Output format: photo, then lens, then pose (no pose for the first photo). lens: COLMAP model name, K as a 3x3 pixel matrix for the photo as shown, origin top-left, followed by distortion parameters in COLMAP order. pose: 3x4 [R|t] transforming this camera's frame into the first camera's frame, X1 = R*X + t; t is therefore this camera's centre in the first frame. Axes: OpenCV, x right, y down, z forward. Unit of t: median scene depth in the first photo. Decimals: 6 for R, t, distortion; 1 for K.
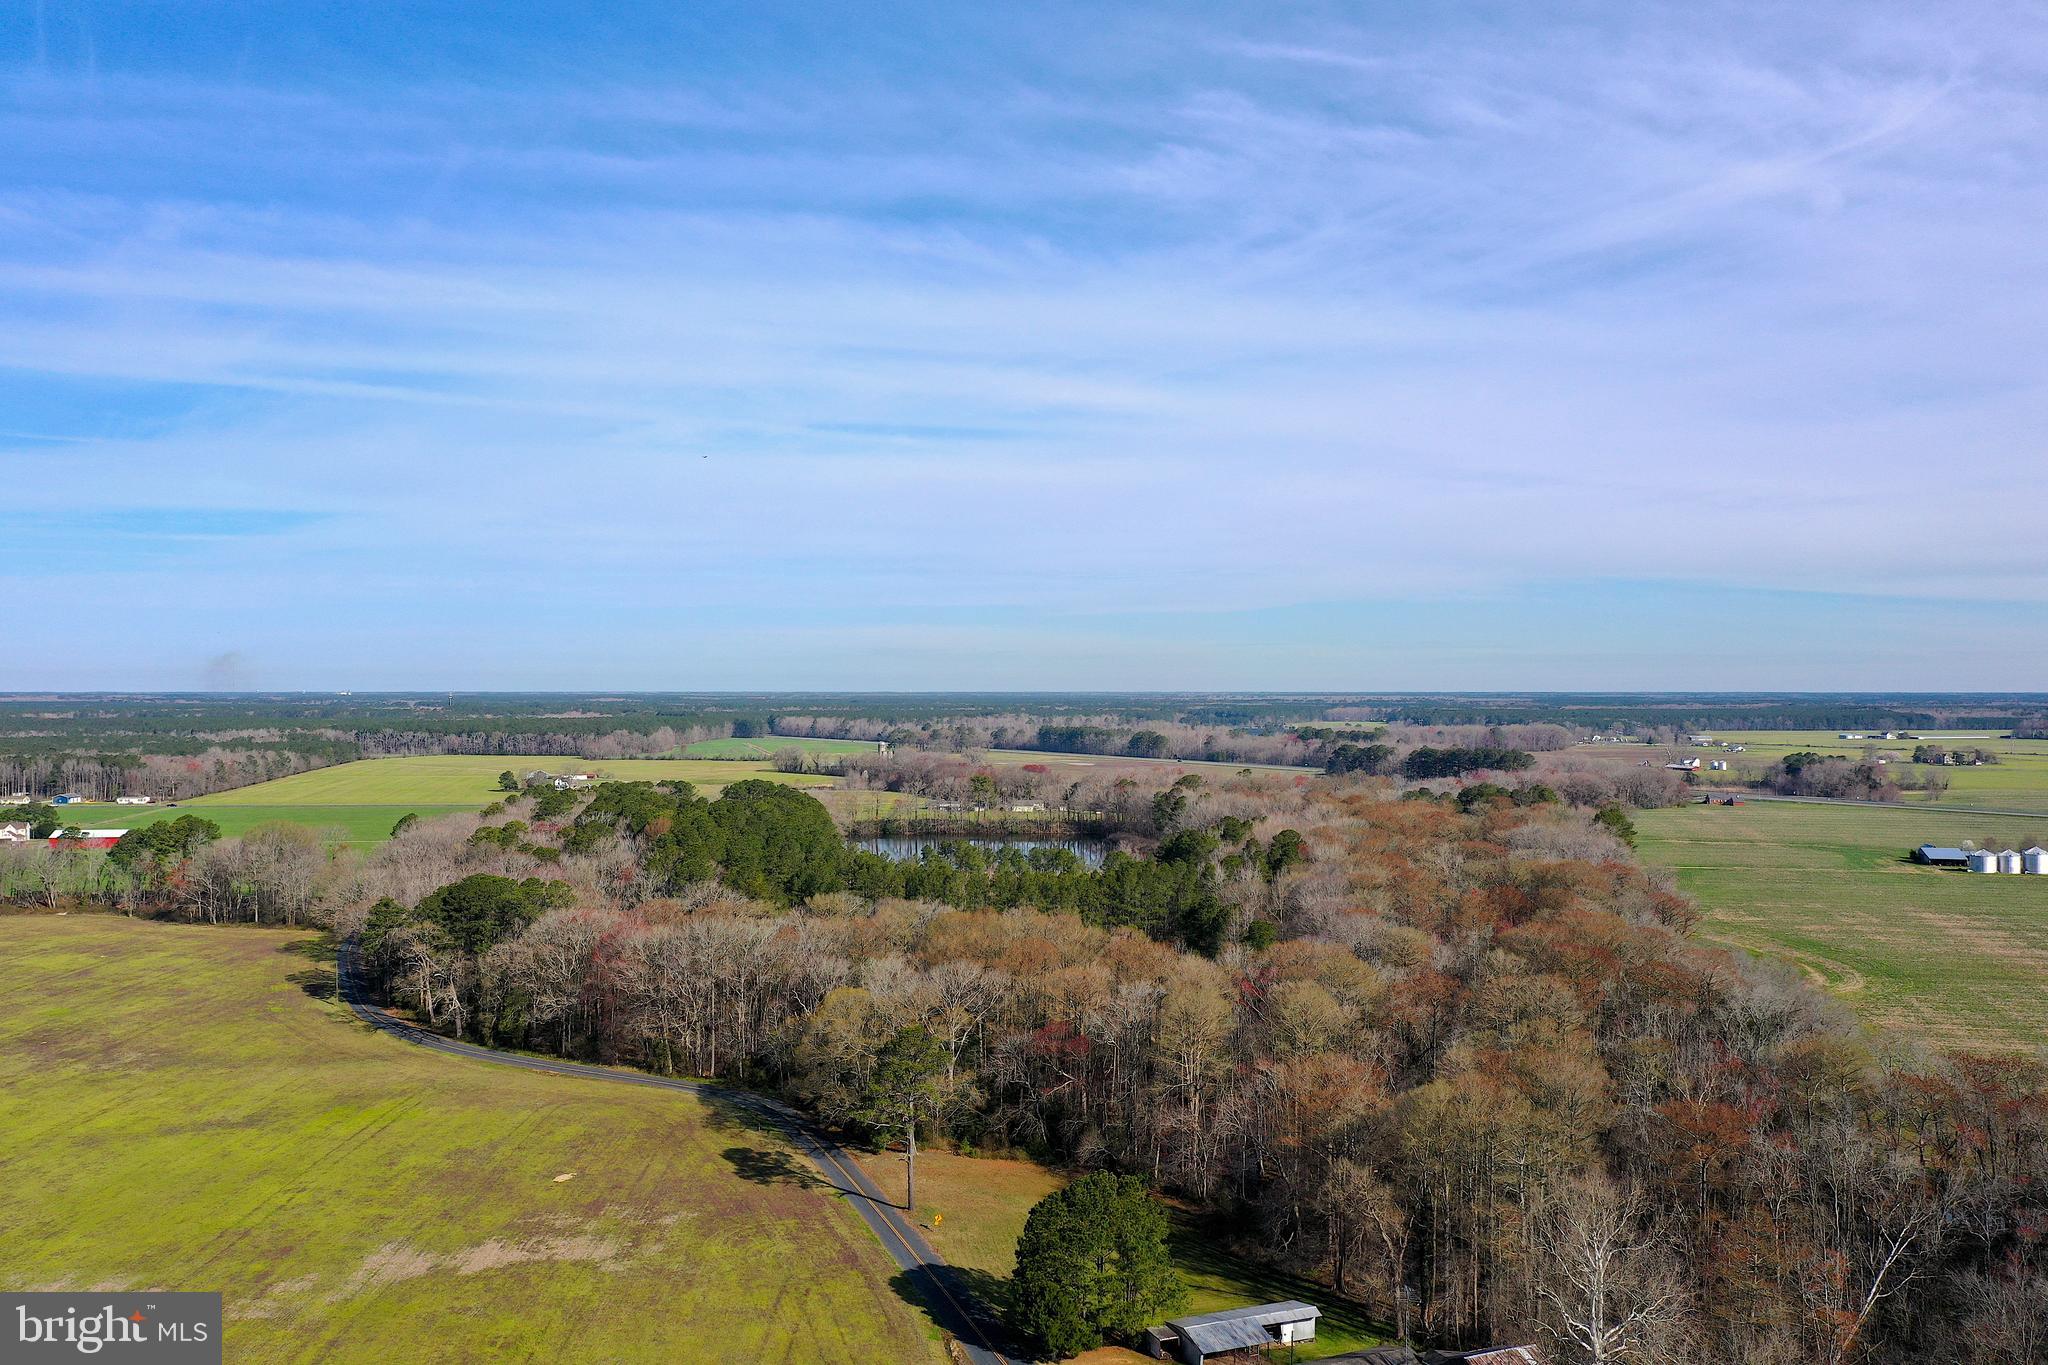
lens RADIAL K [[1669.3, 0, 1024.8], [0, 1669.3, 656.3], [0, 0, 1]] dist [0.042627, -0.016211]
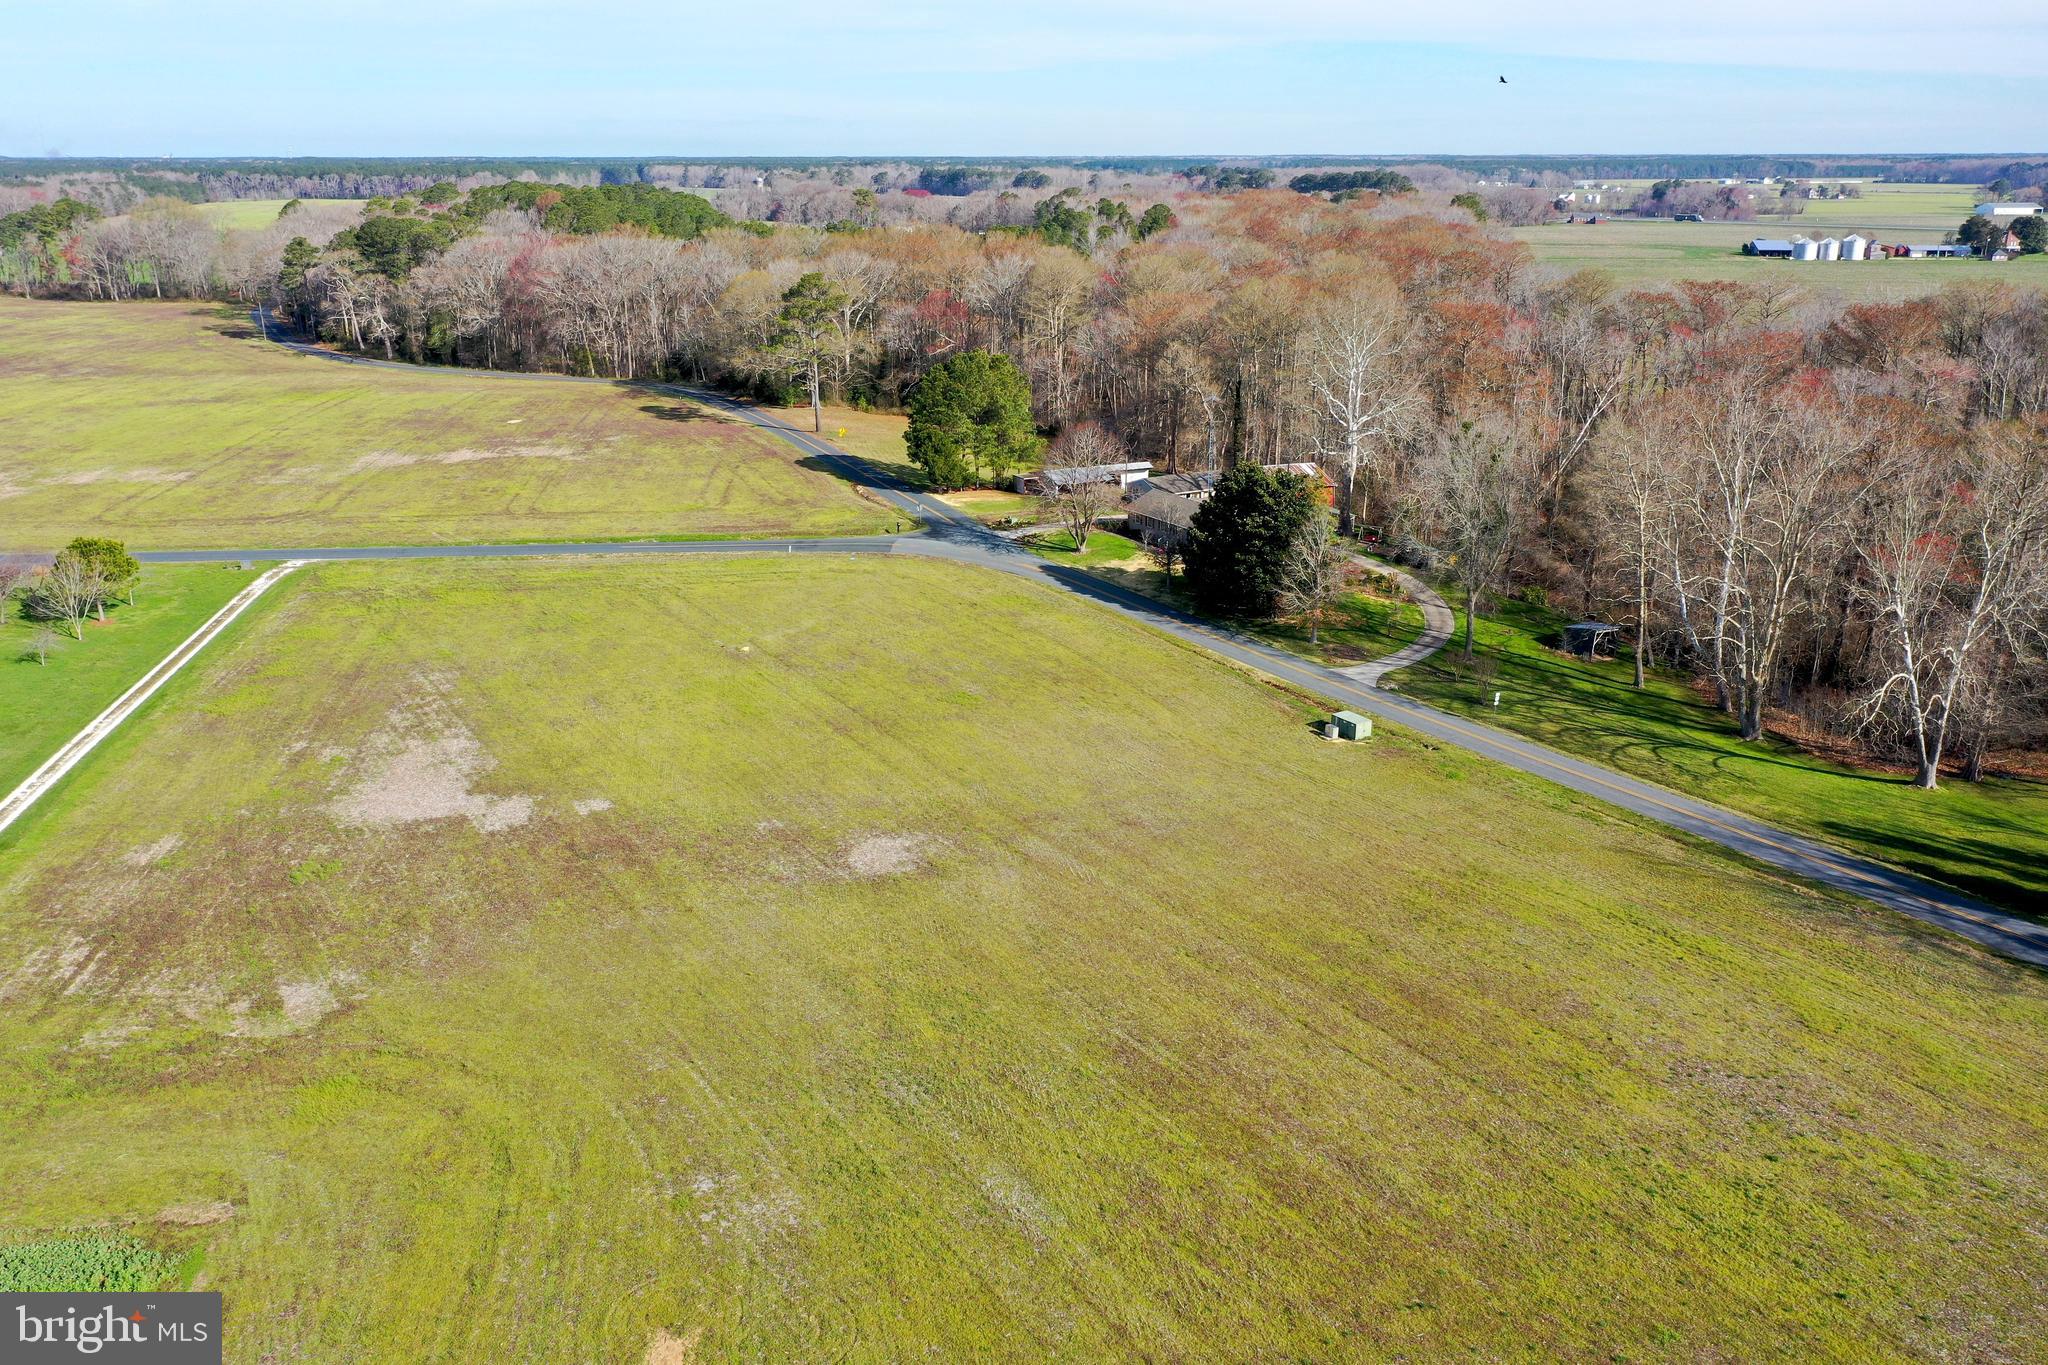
lens RADIAL K [[1669.3, 0, 1018.6], [0, 1669.3, 678.5], [0, 0, 1]] dist [0.042627, -0.016211]
pose [[0.997898, -0.021706, 0.061068, -0.001543], [0.001349, 0.949004, 0.315260, 0.077338], [-0.064797, -0.314515, 0.947038, -0.117482]]
